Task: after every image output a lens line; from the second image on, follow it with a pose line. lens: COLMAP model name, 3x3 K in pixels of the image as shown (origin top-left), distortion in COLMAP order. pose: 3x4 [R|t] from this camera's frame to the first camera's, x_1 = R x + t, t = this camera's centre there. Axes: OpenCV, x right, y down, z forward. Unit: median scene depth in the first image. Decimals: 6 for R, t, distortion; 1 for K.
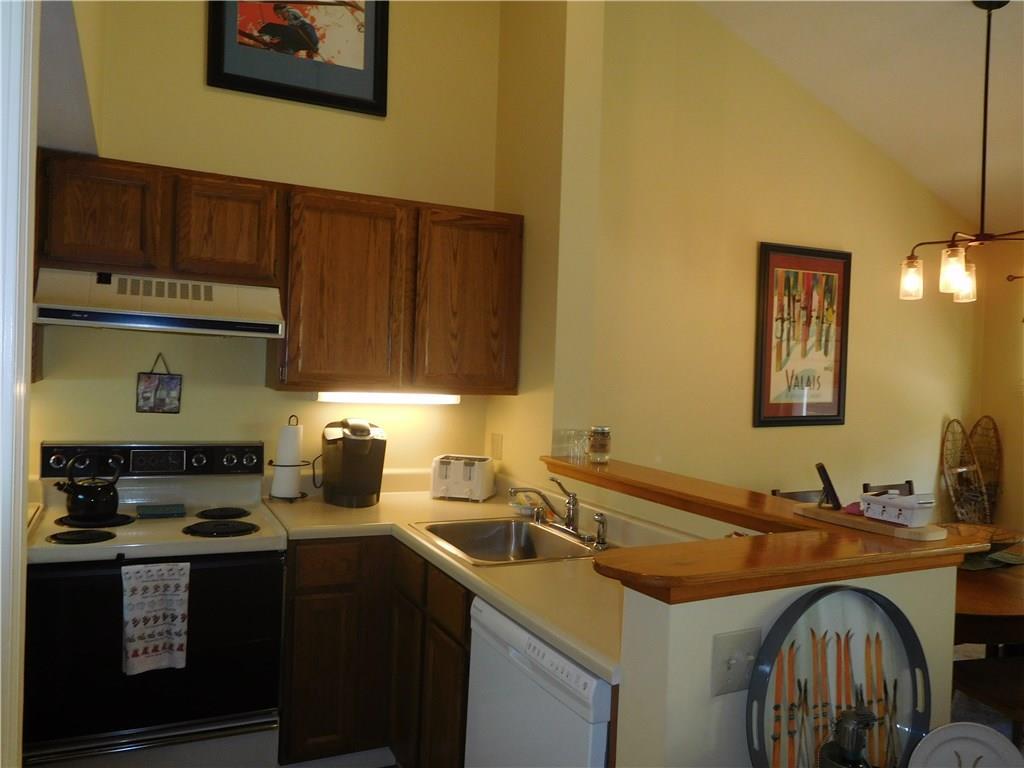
lens RADIAL K [[766.7, 0, 515.1], [0, 766.7, 393.9], [0, 0, 1]] dist [-0.007555, -0.003640]
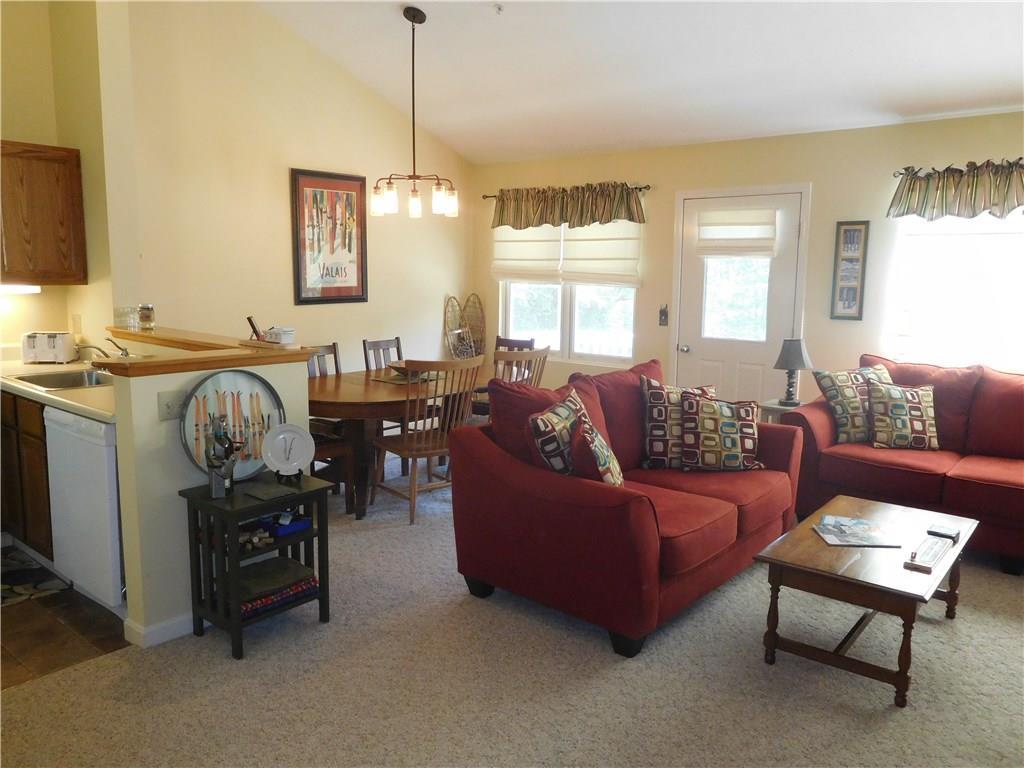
lens RADIAL K [[766.7, 0, 515.1], [0, 766.7, 393.9], [0, 0, 1]] dist [-0.007555, -0.003640]
pose [[0.910002, -0.080435, 0.406726, 0.135440], [0.022888, 0.989251, 0.144428, 0.015299], [-0.413971, -0.122121, 0.902061, -0.611411]]
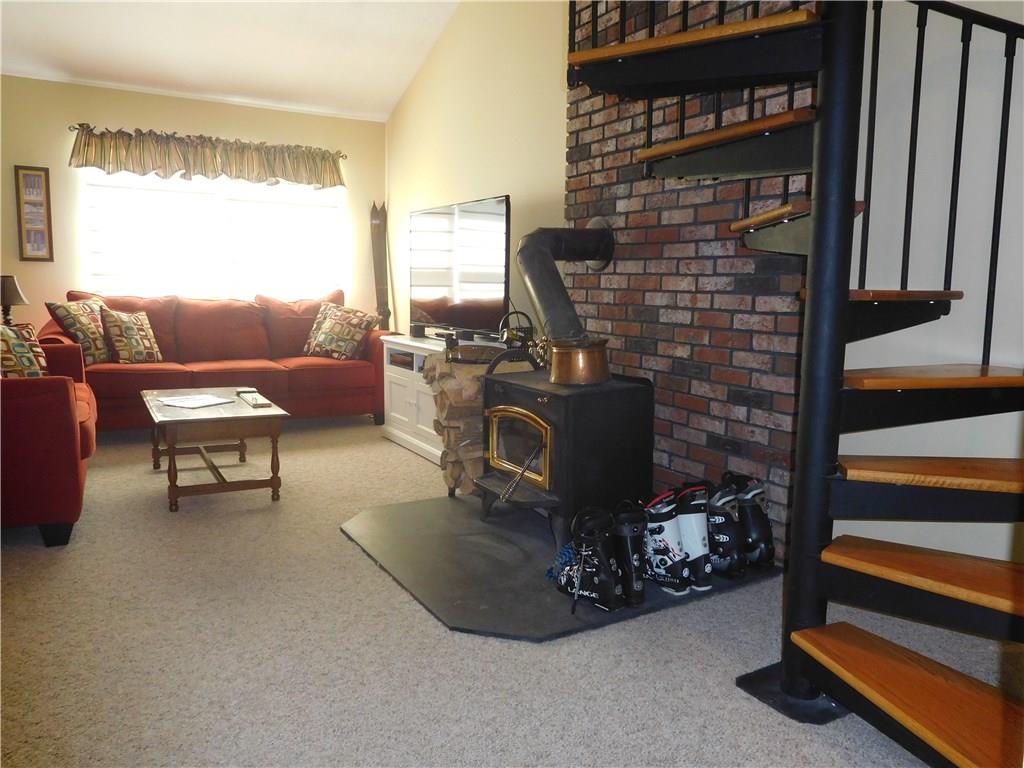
lens RADIAL K [[762.8, 0, 514.4], [0, 762.8, 392.4], [0, 0, 1]] dist [-0.020832, 0.009672]
pose [[-0.053528, -0.159117, 0.985808, -0.347300], [-0.000876, 0.987230, 0.159299, 0.137541], [-0.998566, 0.007664, -0.052984, -0.365905]]
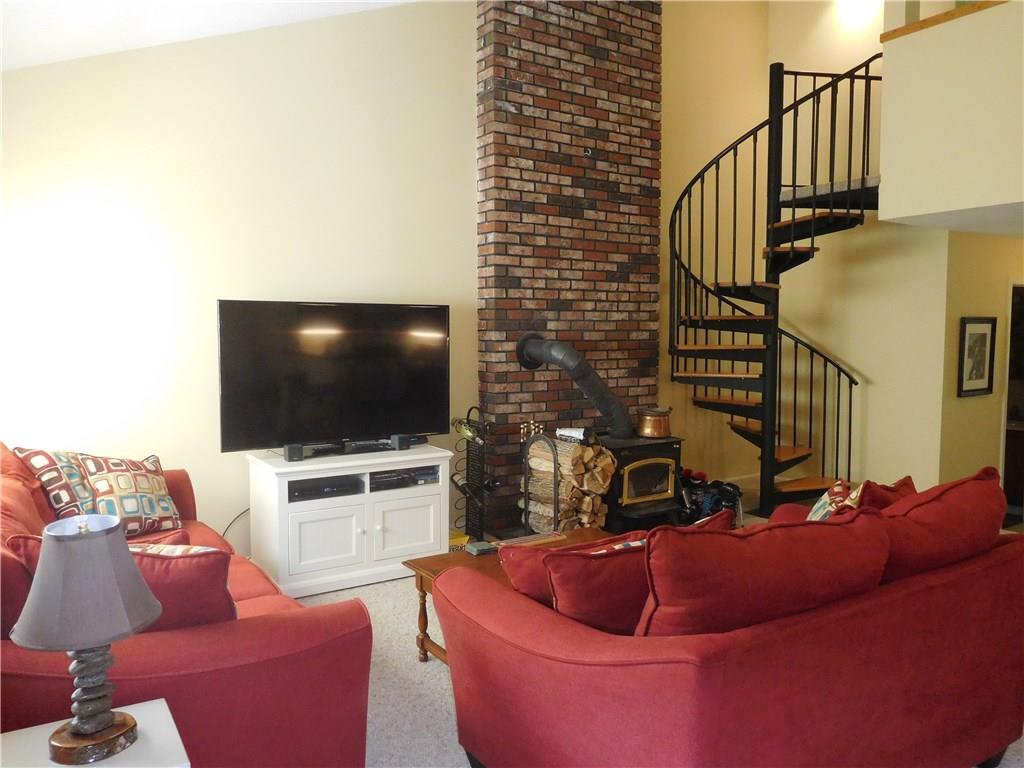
lens RADIAL K [[745.7, 0, 512.0], [0, 745.7, 384.0], [0, 0, 1]] dist [-0.004547, -0.000016]
pose [[-0.993313, -0.012945, -0.114727, 1.143159], [-0.023345, 0.995688, 0.089777, 0.022257], [0.113071, 0.091855, -0.989332, 1.117917]]
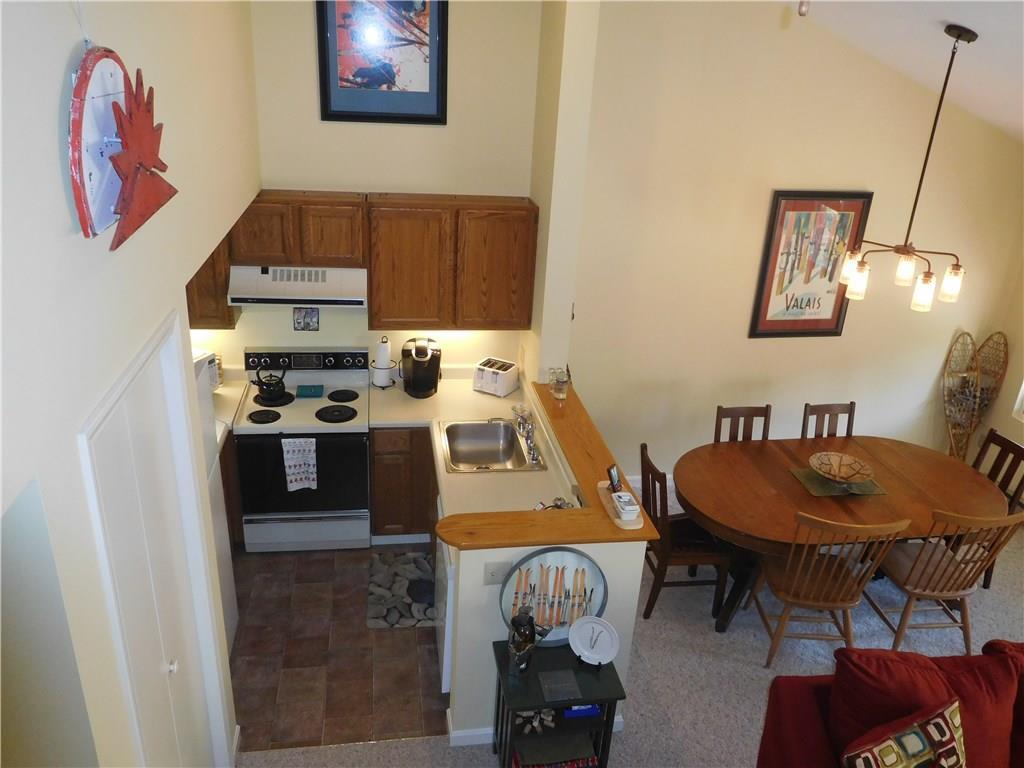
lens RADIAL K [[767.0, 0, 518.1], [0, 767.0, 396.0], [0, 0, 1]] dist [-0.013846, 0.003723]
pose [[0.957889, 0.134043, -0.253930, 0.395200], [-0.032535, 0.929323, 0.367832, -0.450862], [0.285289, -0.344081, 0.894549, -0.383347]]
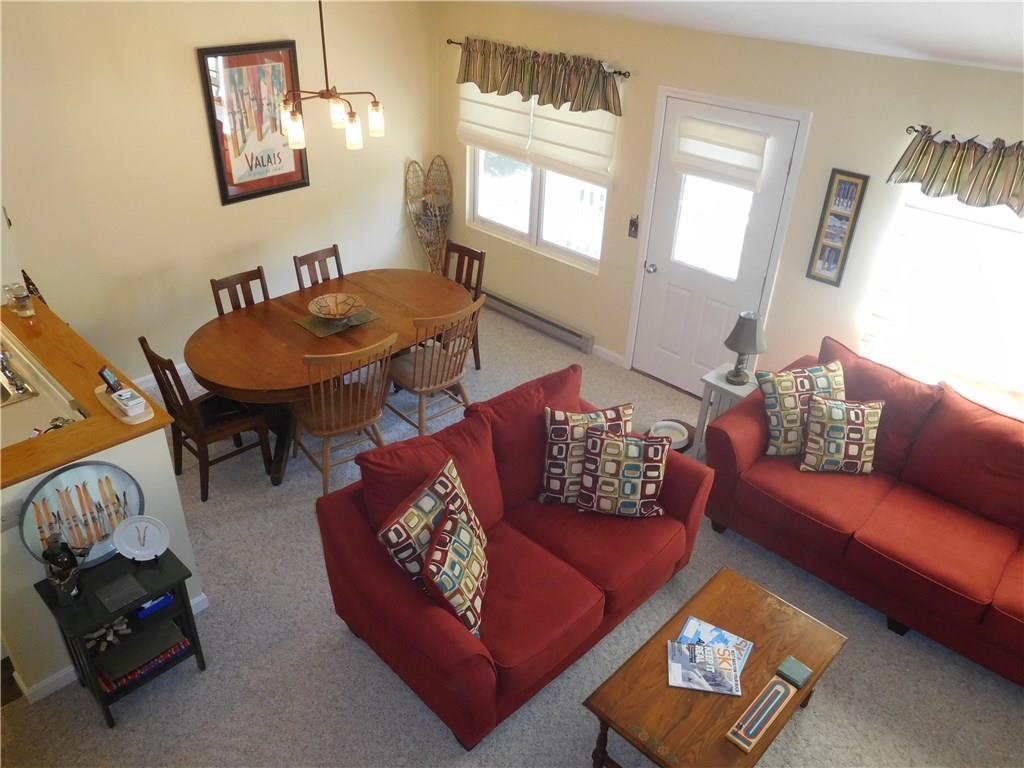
lens RADIAL K [[762.8, 0, 514.4], [0, 762.8, 392.4], [0, 0, 1]] dist [-0.020832, 0.009672]
pose [[0.939834, -0.168973, 0.296918, 0.477887], [-0.005291, 0.861814, 0.507197, -0.462548], [-0.341591, -0.478252, 0.809068, -0.454228]]
